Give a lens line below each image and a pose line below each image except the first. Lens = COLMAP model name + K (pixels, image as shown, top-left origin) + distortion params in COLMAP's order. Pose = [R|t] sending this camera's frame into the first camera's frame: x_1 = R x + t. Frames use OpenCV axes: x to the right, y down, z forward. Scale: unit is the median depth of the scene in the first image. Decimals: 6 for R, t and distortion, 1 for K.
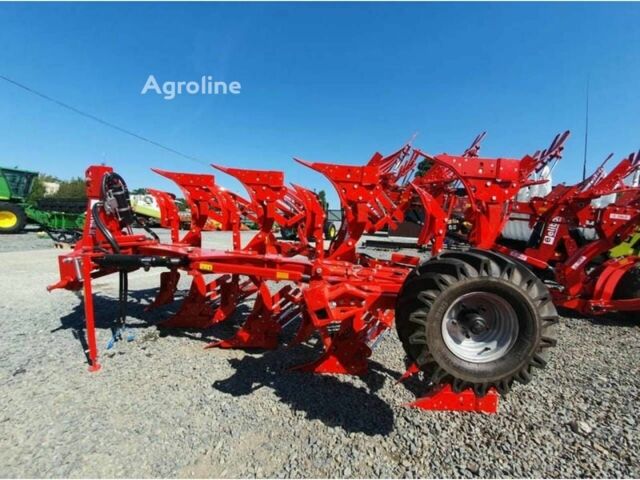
lens RADIAL K [[260.0, 0, 324.6], [0, 260.0, 239.6], [0, 0, 1]] dist [0.002163, -0.007851]
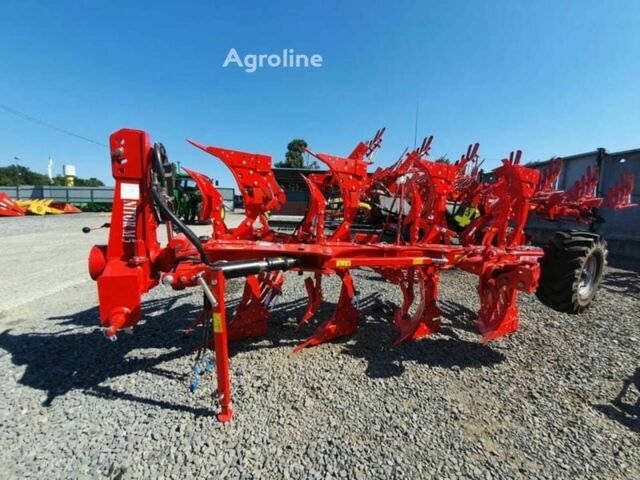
lens RADIAL K [[260.0, 0, 324.6], [0, 260.0, 239.6], [0, 0, 1]] dist [0.002163, -0.007851]
pose [[0.859626, -0.086612, 0.503529, -0.501269], [0.040458, 0.993971, 0.101904, -0.040931], [-0.509319, -0.067228, 0.857948, 0.118696]]
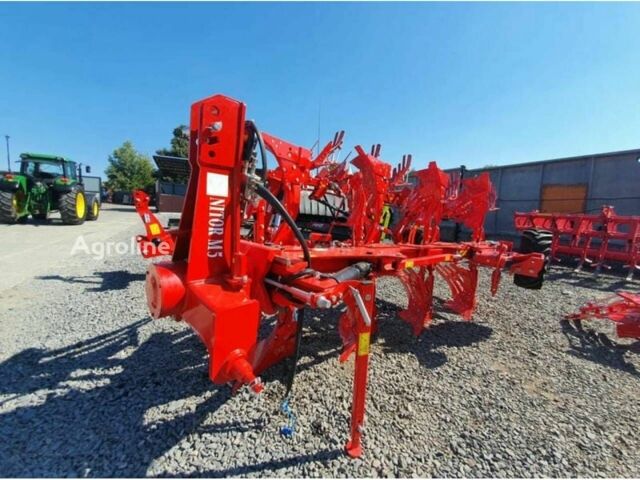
lens RADIAL K [[260.0, 0, 324.6], [0, 260.0, 239.6], [0, 0, 1]] dist [0.002163, -0.007851]
pose [[0.576058, -0.115181, 0.809253, -0.720267], [0.023494, 0.991946, 0.124460, -0.059535], [-0.817071, -0.052683, 0.574125, 0.361309]]
